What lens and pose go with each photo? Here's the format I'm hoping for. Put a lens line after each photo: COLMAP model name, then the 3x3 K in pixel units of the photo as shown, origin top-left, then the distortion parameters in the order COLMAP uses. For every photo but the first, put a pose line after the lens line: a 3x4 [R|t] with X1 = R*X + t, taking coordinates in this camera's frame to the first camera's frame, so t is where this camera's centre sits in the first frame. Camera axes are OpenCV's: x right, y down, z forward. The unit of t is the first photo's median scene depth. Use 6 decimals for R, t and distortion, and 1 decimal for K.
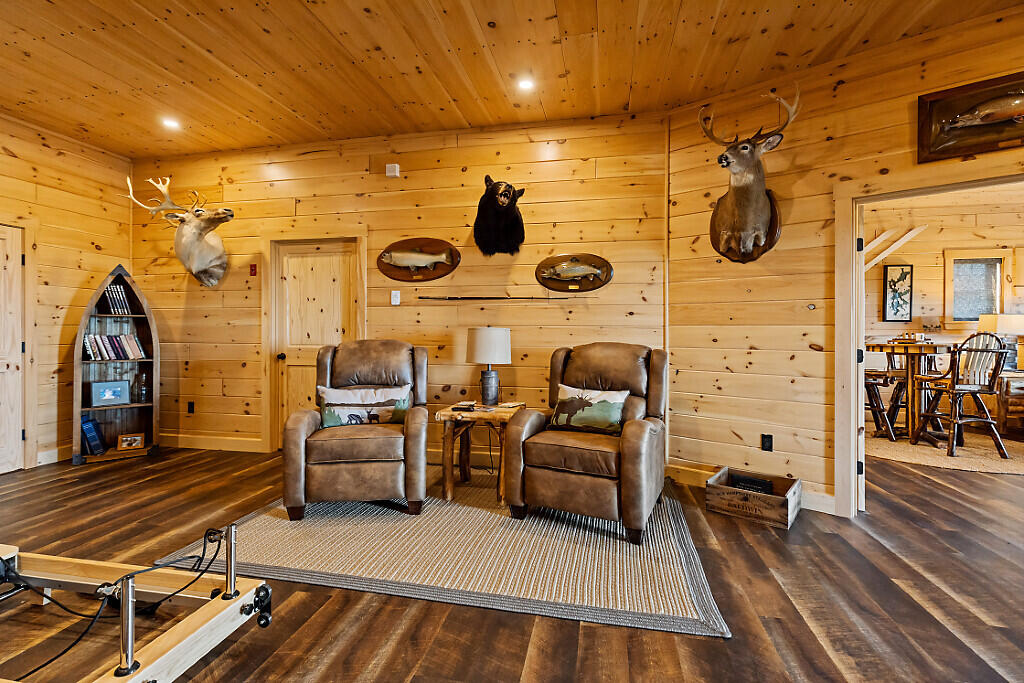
lens RADIAL K [[464.1, 0, 514.1], [0, 464.1, 333.8], [0, 0, 1]] dist [0.001461, -0.000598]
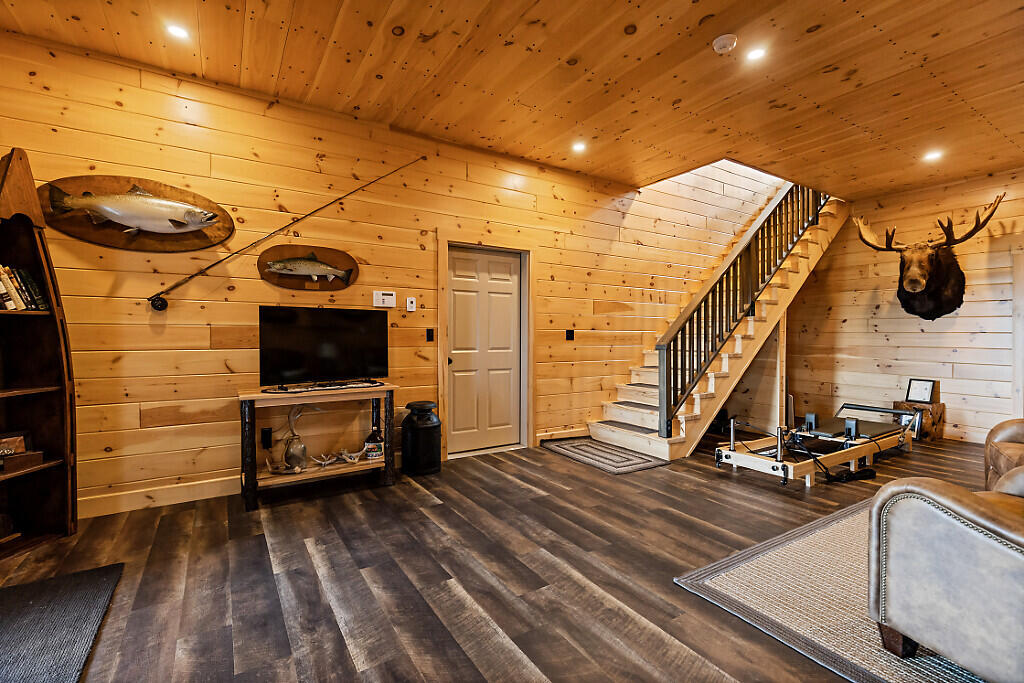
lens RADIAL K [[464.1, 0, 512.9], [0, 464.1, 339.4], [0, 0, 1]] dist [0.001461, -0.000598]
pose [[-0.720394, -0.002066, -0.693562, 1.621222], [-0.011408, 0.999896, 0.008871, 0.003145], [0.693472, 0.014303, -0.720342, 1.573199]]
